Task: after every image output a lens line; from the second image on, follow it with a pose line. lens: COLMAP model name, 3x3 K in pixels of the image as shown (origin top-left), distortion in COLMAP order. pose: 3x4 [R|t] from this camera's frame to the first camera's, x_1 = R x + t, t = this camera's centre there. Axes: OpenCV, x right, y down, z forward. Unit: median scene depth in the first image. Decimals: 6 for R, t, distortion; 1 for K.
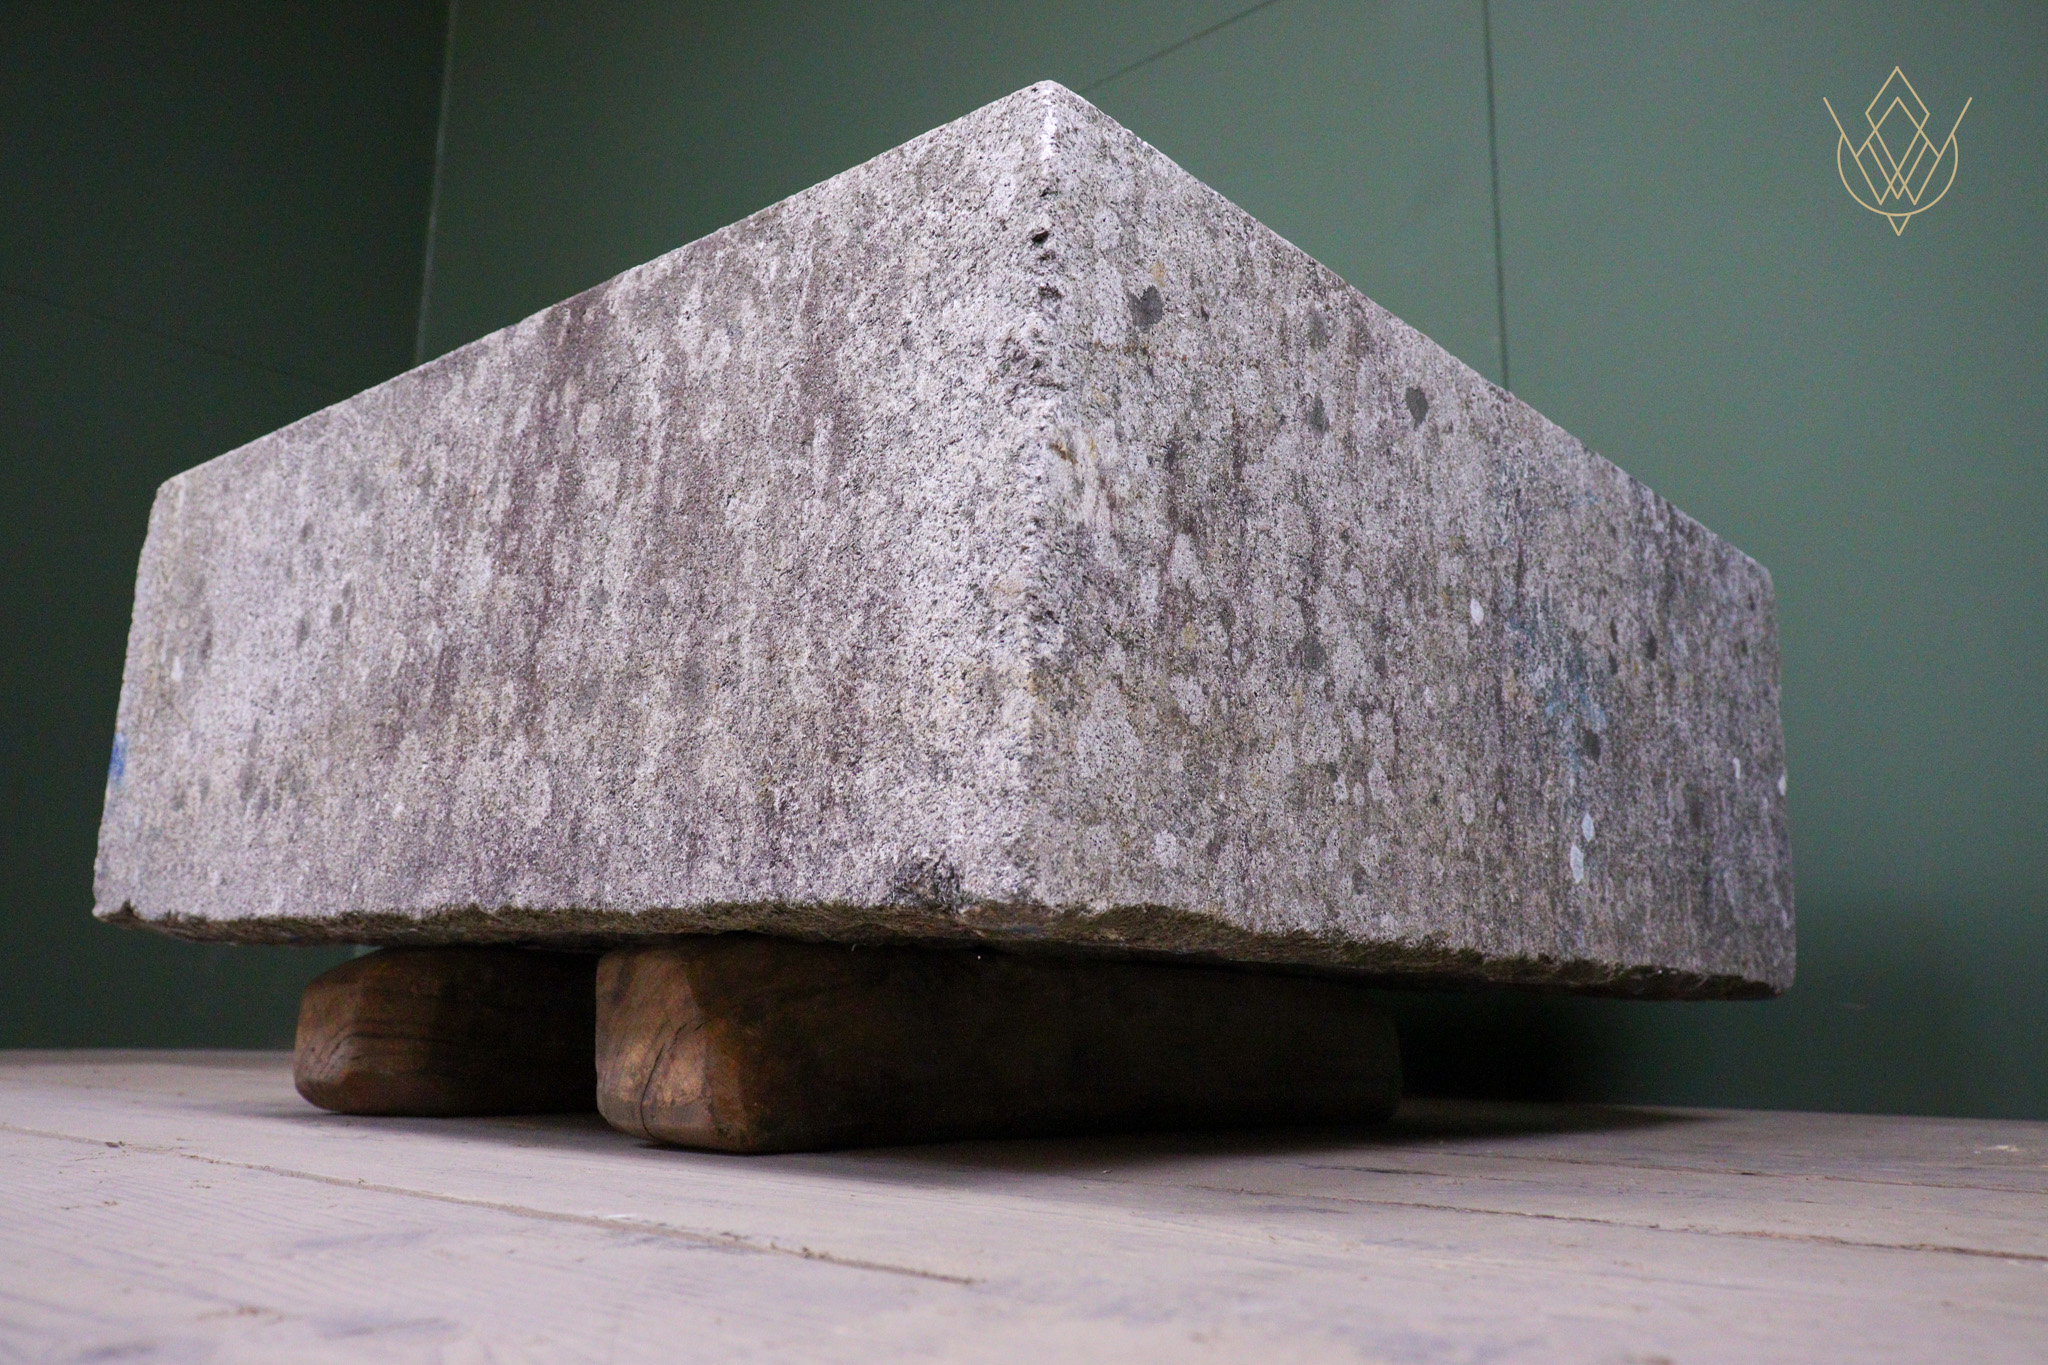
lens RADIAL K [[1620.9, 0, 1034.7], [0, 1620.9, 688.1], [0, 0, 1]] dist [-0.010283, 0.009487]
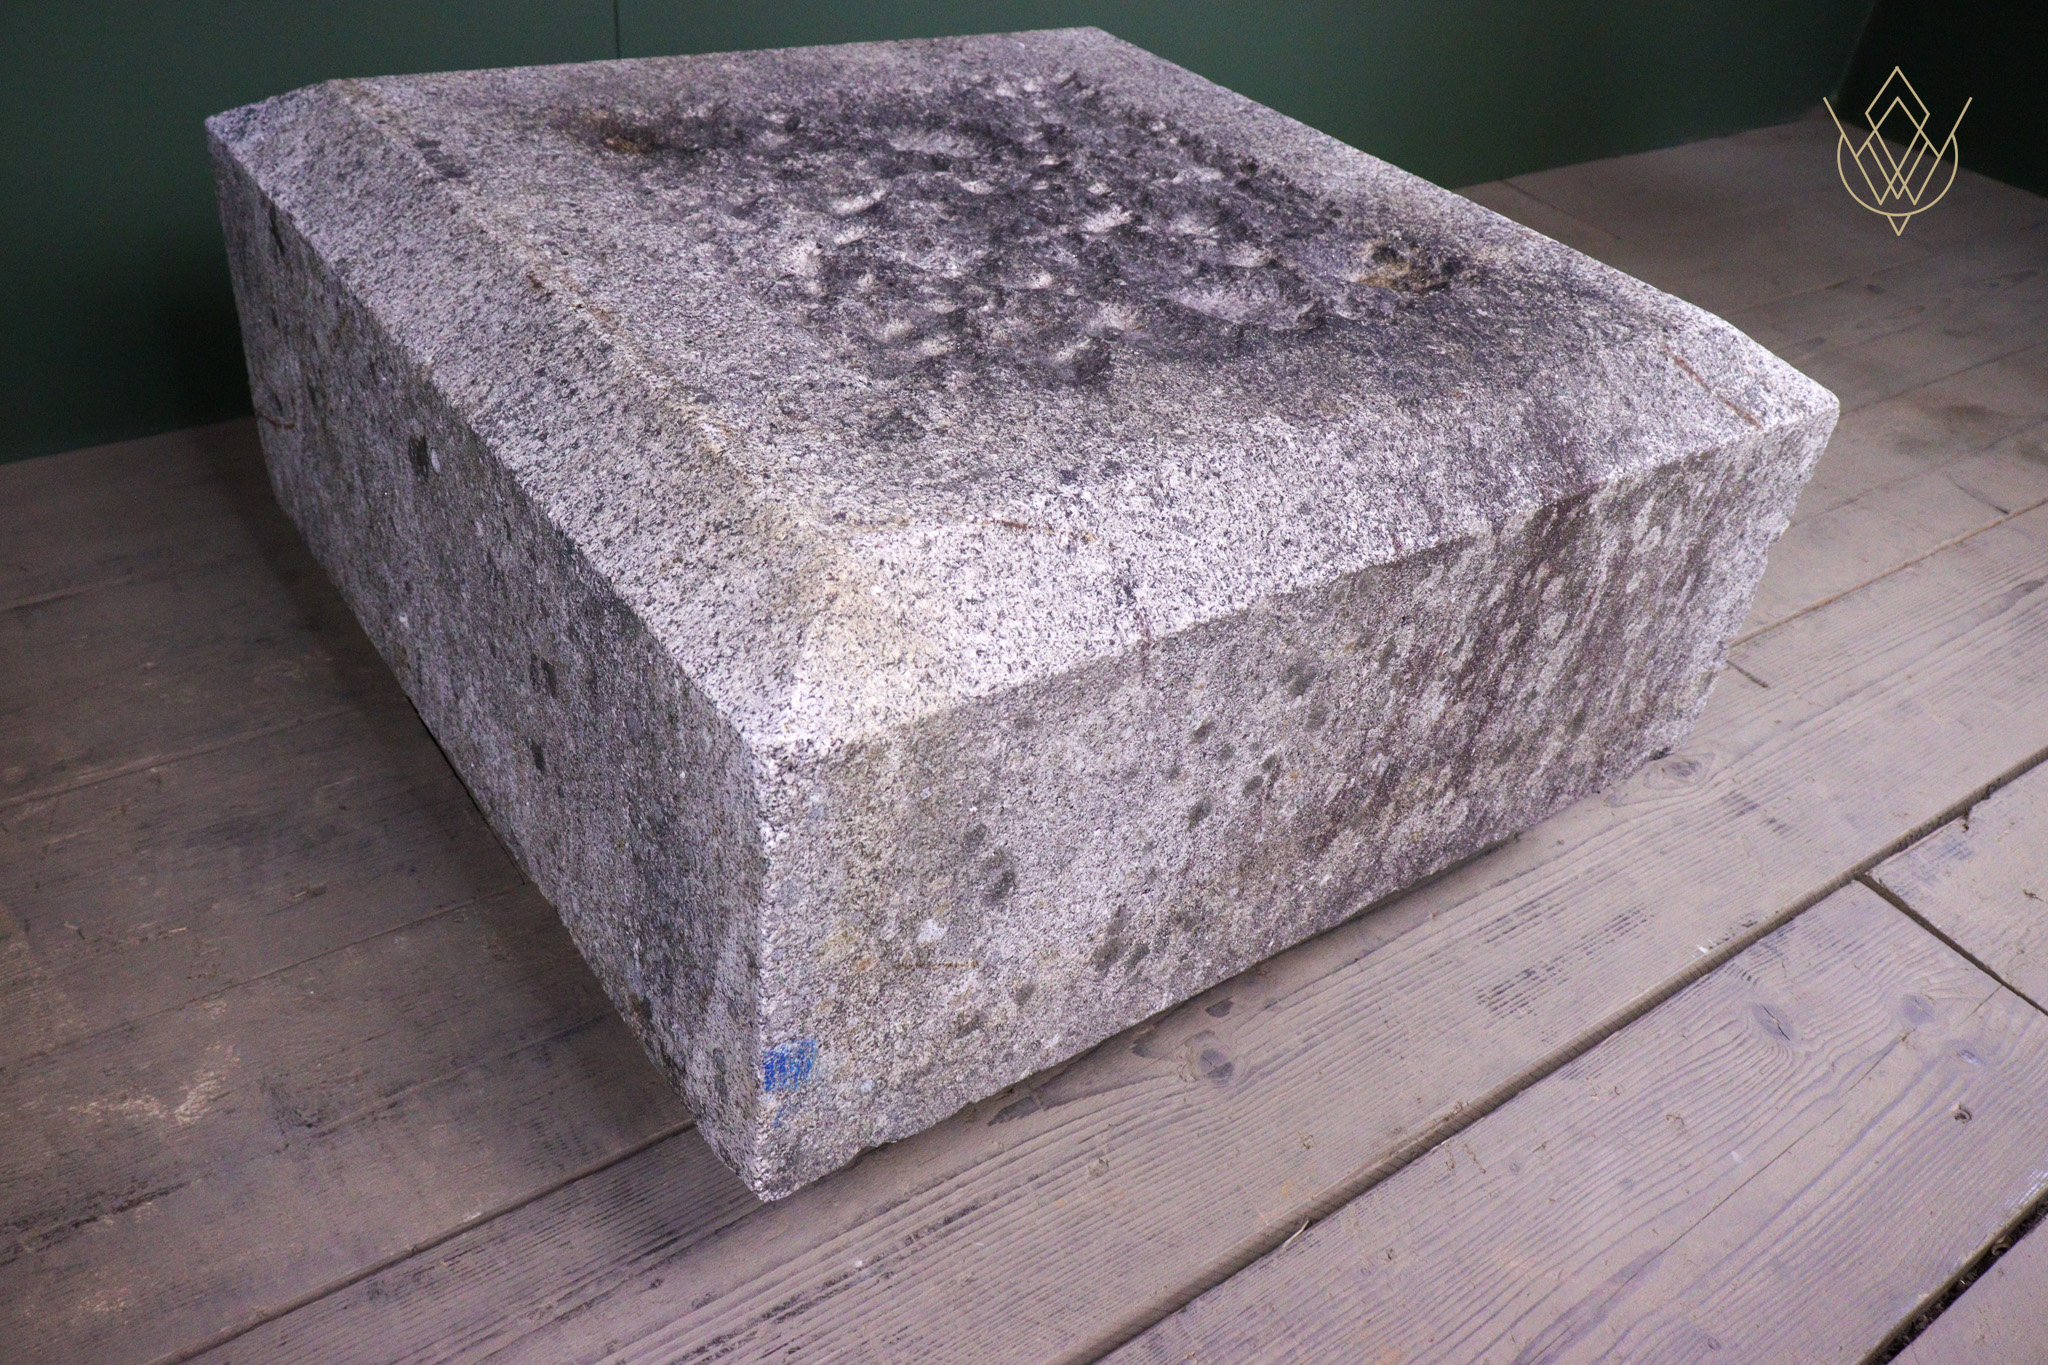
lens RADIAL K [[1620.9, 0, 1021.3], [0, 1620.9, 689.8], [0, 0, 1]] dist [-0.010283, 0.009487]
pose [[0.223151, -0.583219, 0.781063, -1.507133], [-0.298190, 0.722015, 0.624321, -0.832514], [-0.928055, -0.372222, -0.012792, 1.458817]]
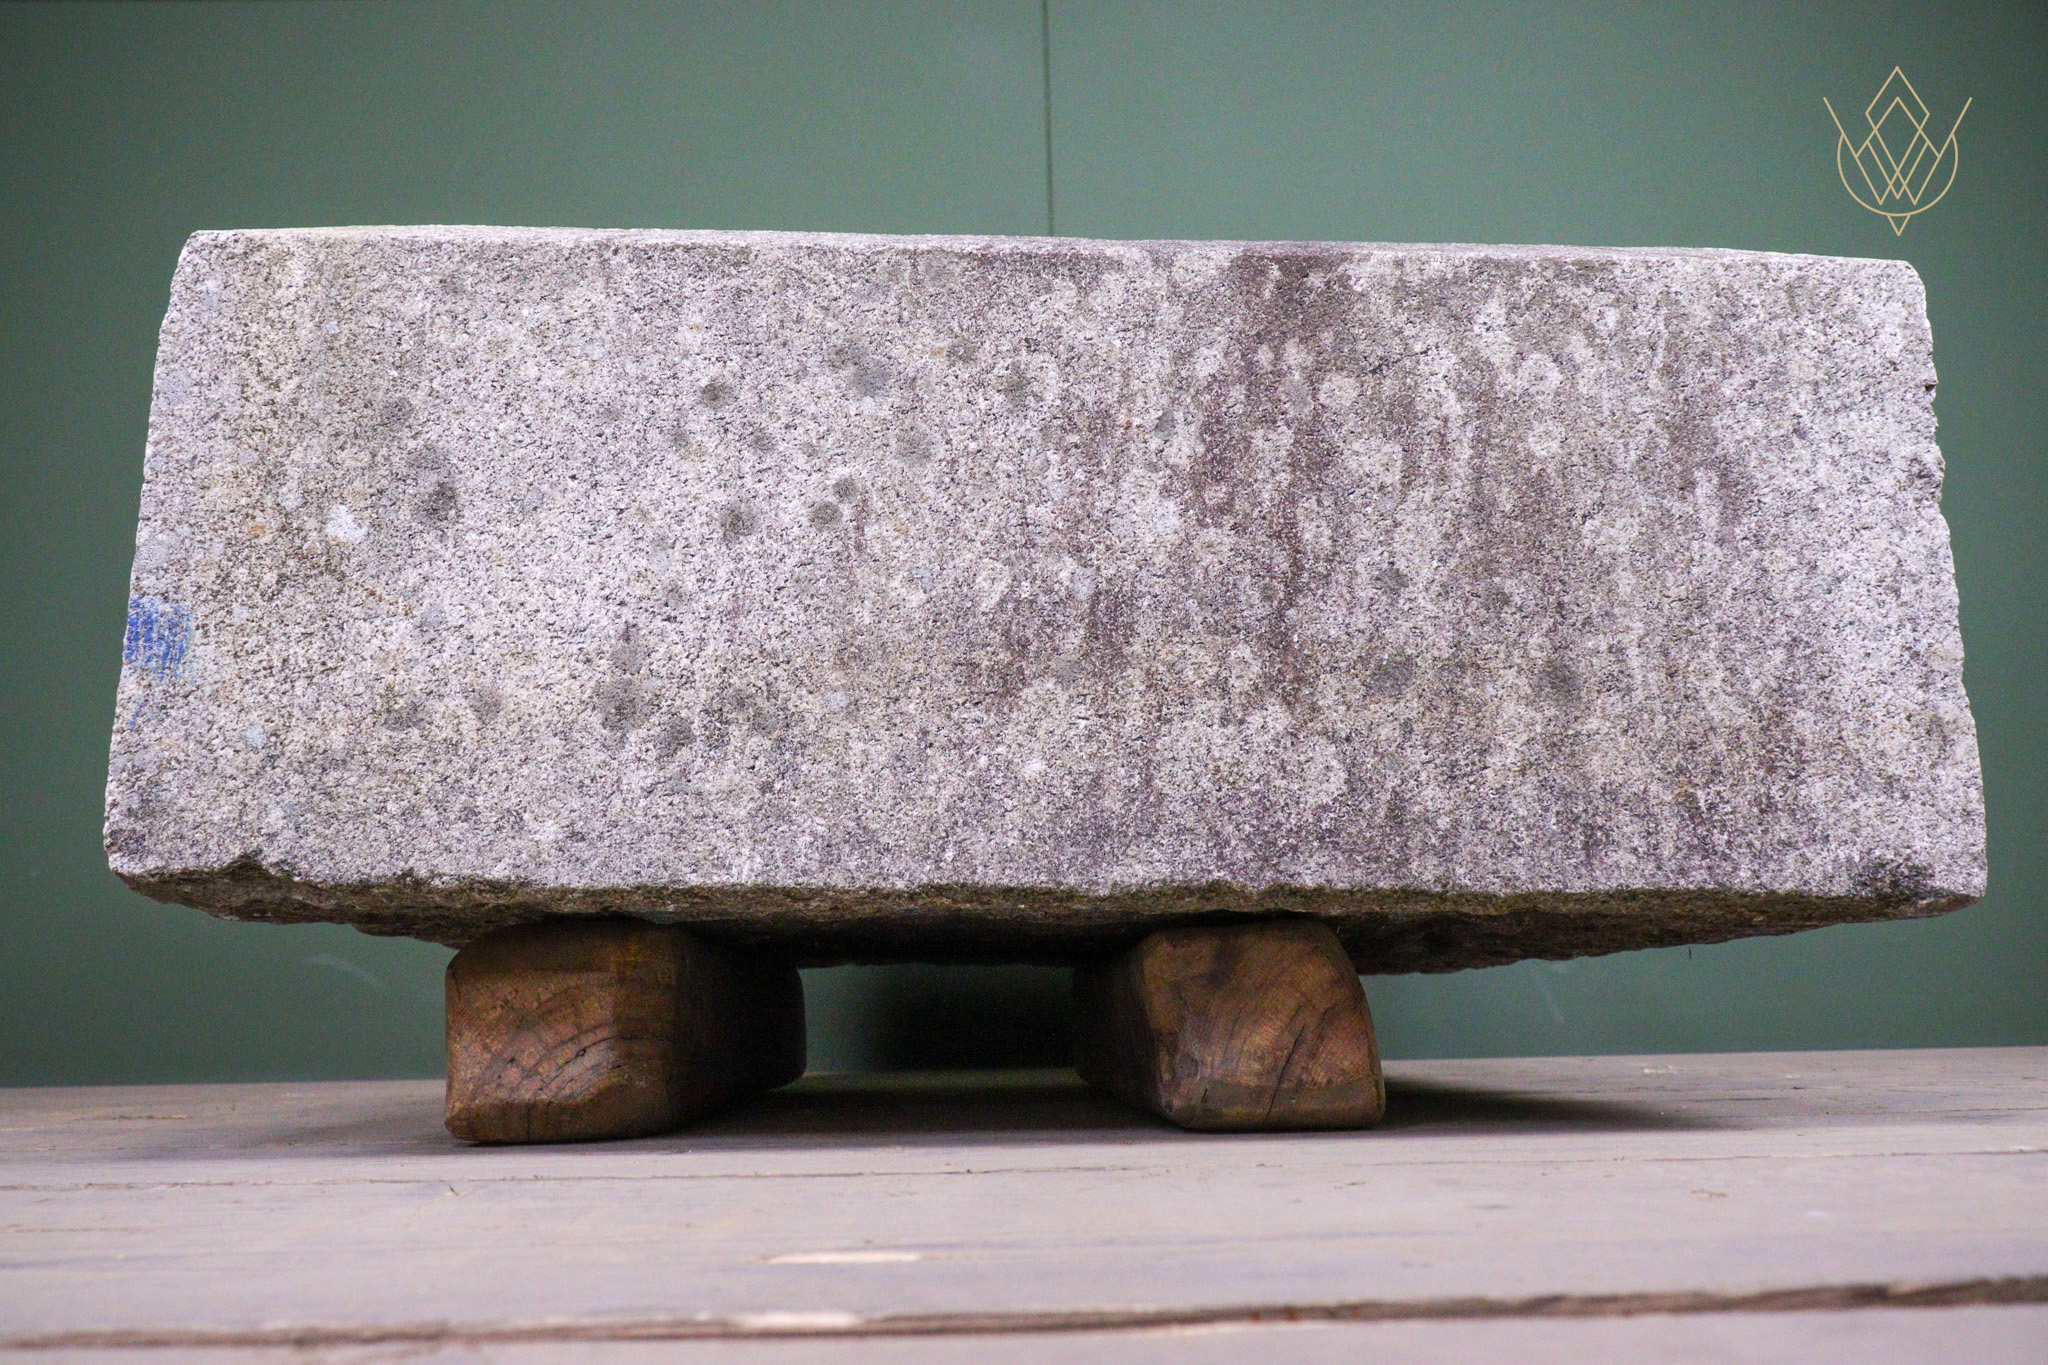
lens RADIAL K [[1620.9, 0, 1024.4], [0, 1620.9, 691.8], [0, 0, 1]] dist [-0.010283, 0.009487]
pose [[0.736025, 0.103811, 0.668947, -1.113281], [-0.111647, 0.993255, -0.031297, 0.070852], [-0.667684, -0.051651, 0.742651, 0.410331]]
